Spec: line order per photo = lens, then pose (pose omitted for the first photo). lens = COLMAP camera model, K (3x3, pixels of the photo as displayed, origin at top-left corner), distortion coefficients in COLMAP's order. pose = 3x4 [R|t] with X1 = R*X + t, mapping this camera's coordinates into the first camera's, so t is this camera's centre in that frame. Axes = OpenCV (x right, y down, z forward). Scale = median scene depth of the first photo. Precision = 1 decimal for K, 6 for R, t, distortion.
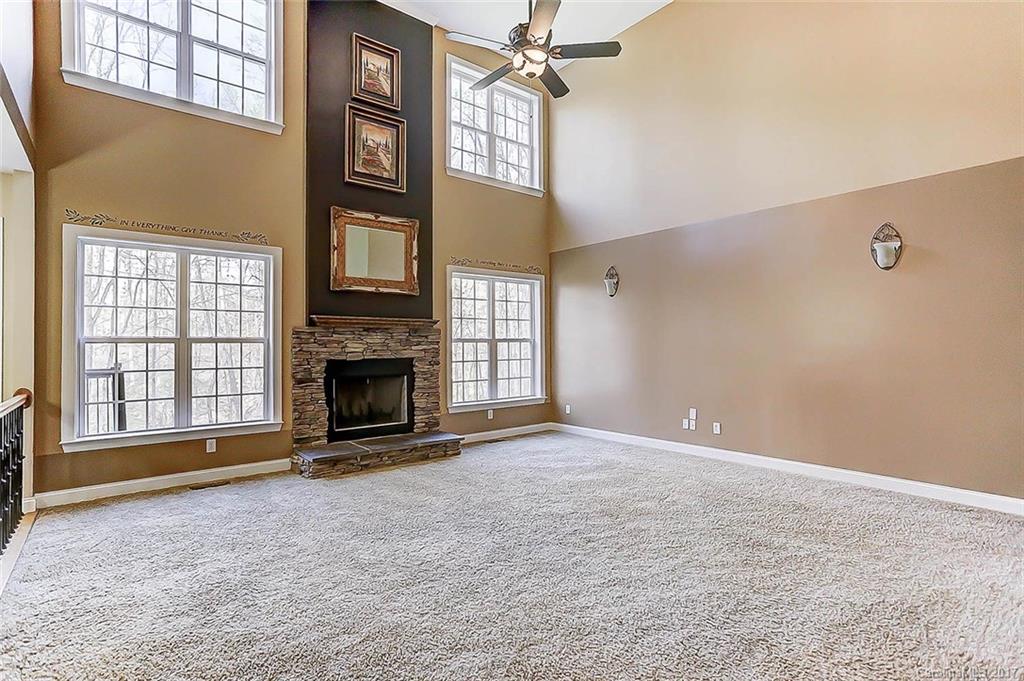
lens RADIAL K [[503.4, 0, 509.4], [0, 503.4, 336.3], [0, 0, 1]] dist [-0.050083, 0.022157]
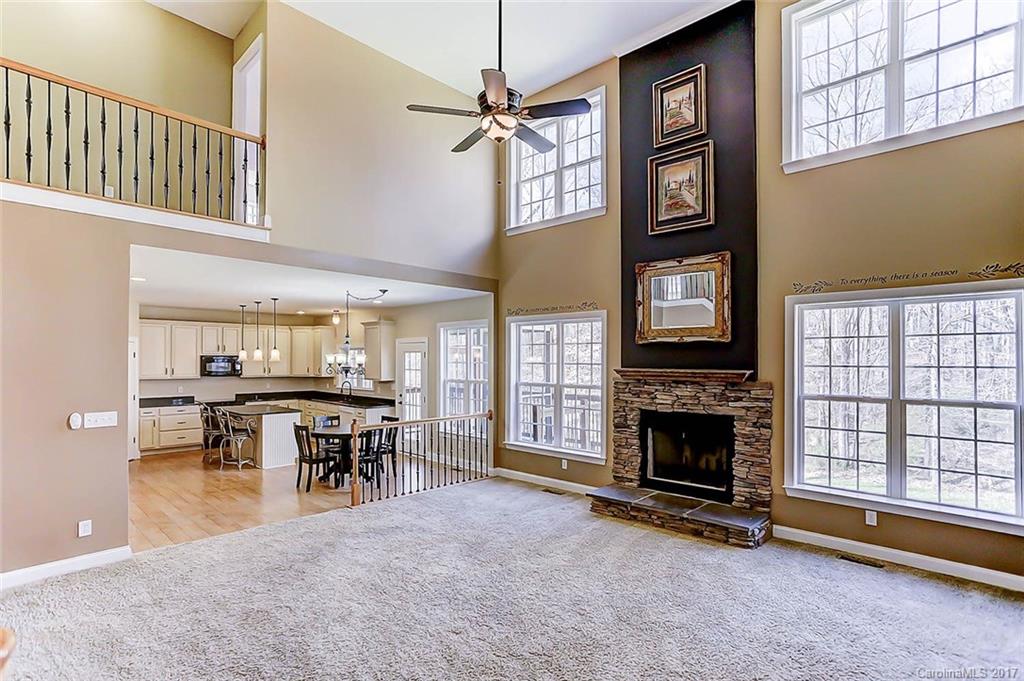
lens RADIAL K [[514.3, 0, 499.6], [0, 514.3, 353.8], [0, 0, 1]] dist [-0.046797, 0.025750]
pose [[0.106219, -0.004920, -0.994331, 0.641399], [0.013752, 0.999899, -0.003478, -0.065934], [0.994248, -0.013305, 0.106276, 0.550025]]
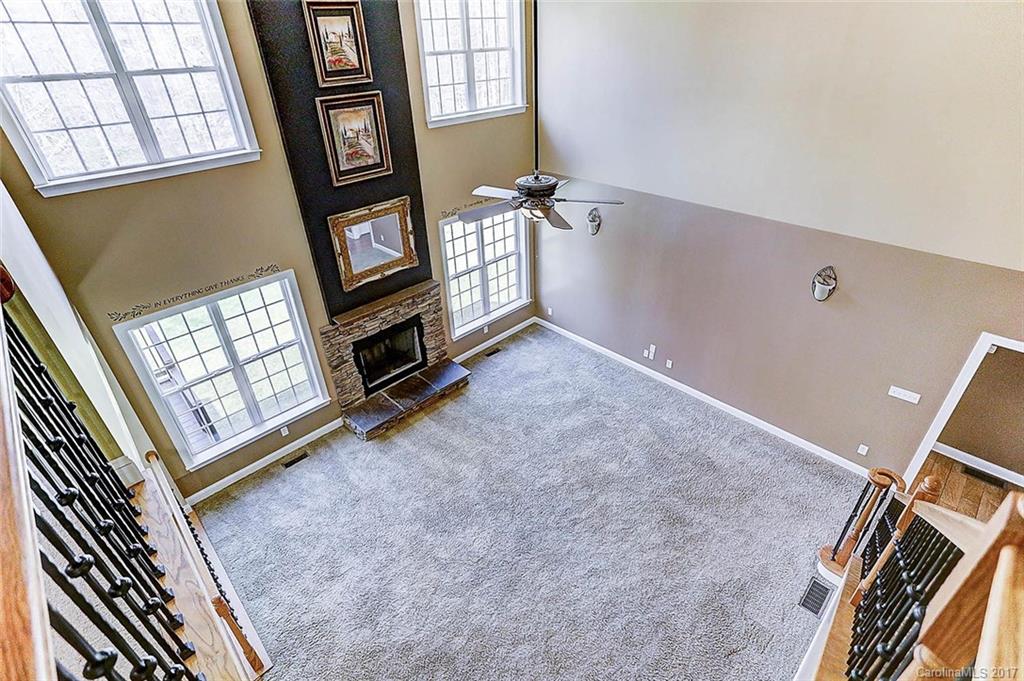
lens RADIAL K [[503.4, 0, 509.4], [0, 503.4, 336.3], [0, 0, 1]] dist [-0.050083, 0.022157]
pose [[0.996203, -0.068308, 0.053984, -0.055809], [0.028413, 0.841160, 0.540039, -0.552022], [-0.082298, -0.536454, 0.839907, -0.010671]]
